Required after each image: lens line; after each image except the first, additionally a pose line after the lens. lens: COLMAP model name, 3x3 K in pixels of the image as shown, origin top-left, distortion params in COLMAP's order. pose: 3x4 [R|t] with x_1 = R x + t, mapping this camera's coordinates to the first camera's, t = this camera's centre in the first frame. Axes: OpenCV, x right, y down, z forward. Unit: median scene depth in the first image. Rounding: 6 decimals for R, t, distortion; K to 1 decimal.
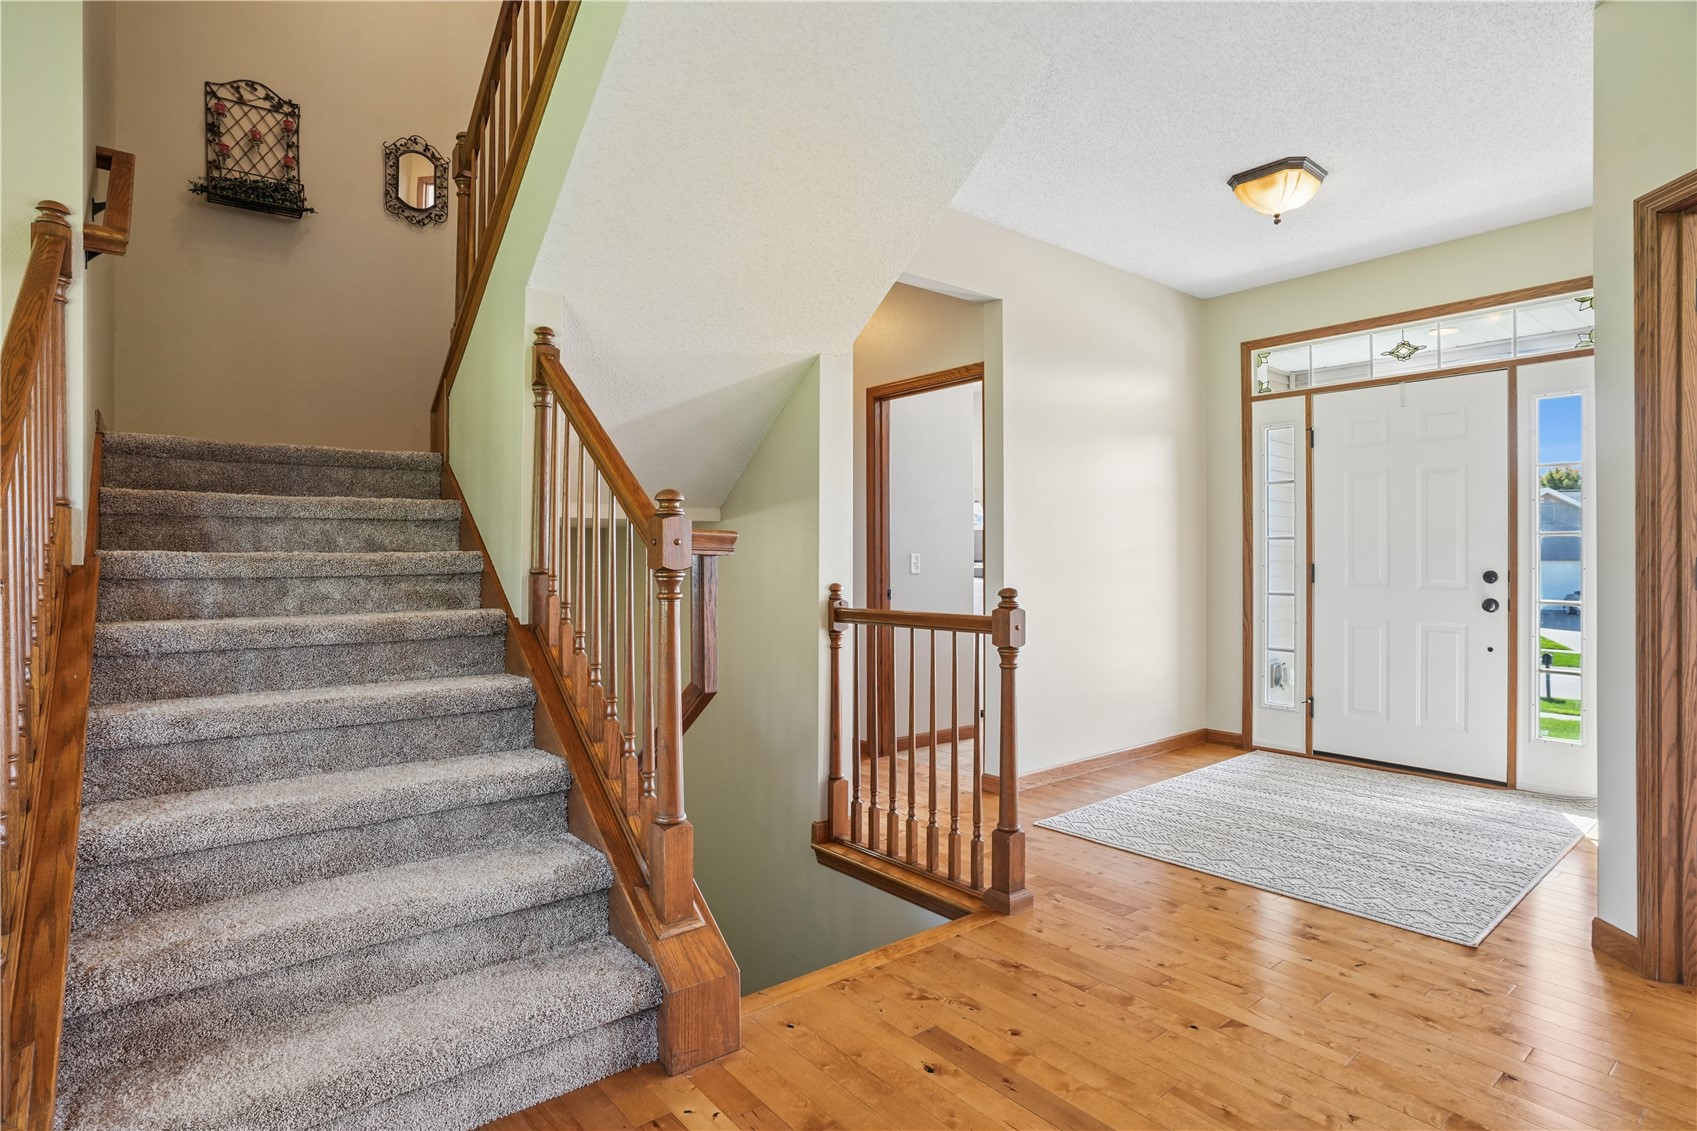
lens RADIAL K [[863.5, 0, 845.9], [0, 863.5, 558.1], [0, 0, 1]] dist [-0.071194, 0.031520]
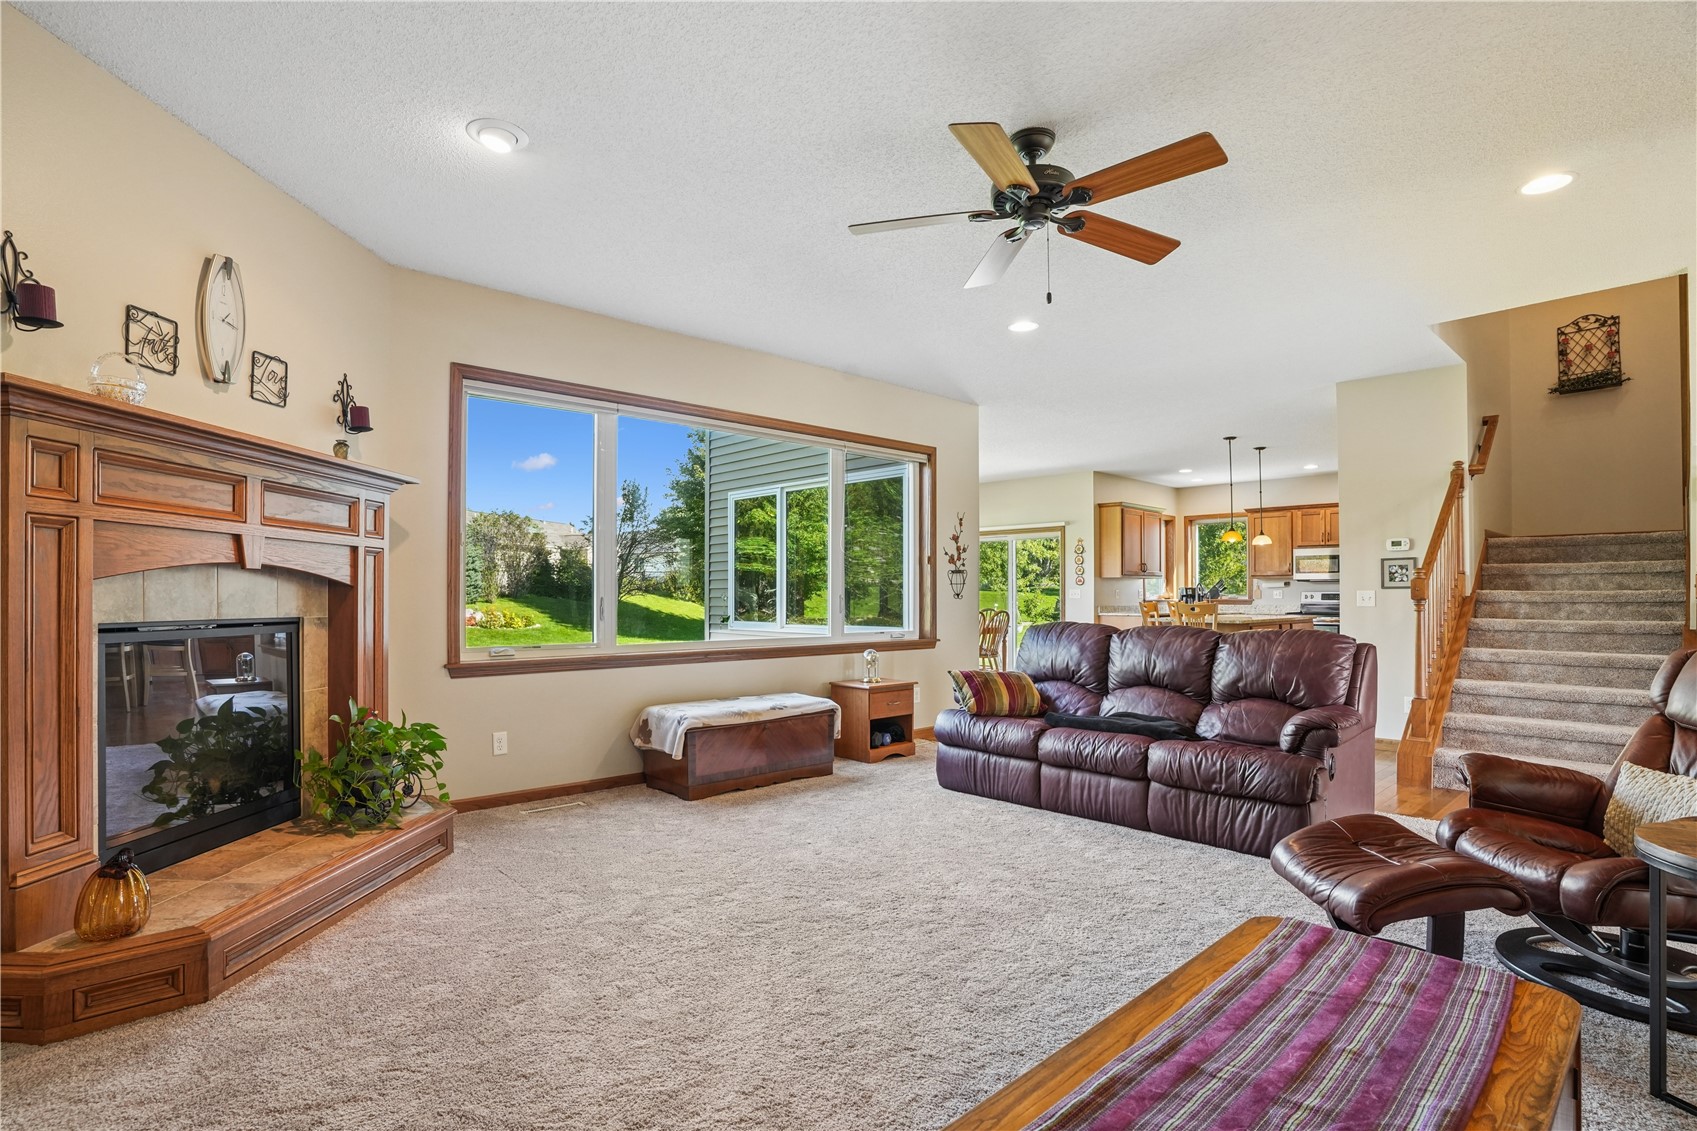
lens RADIAL K [[833.9, 0, 836.0], [0, 833.9, 582.5], [0, 0, 1]] dist [-0.050541, 0.024530]
pose [[0.060859, -0.013964, -0.998049, 1.240280], [-0.001528, 0.999900, -0.014083, 0.004130], [0.998145, 0.002382, 0.060831, -0.934485]]
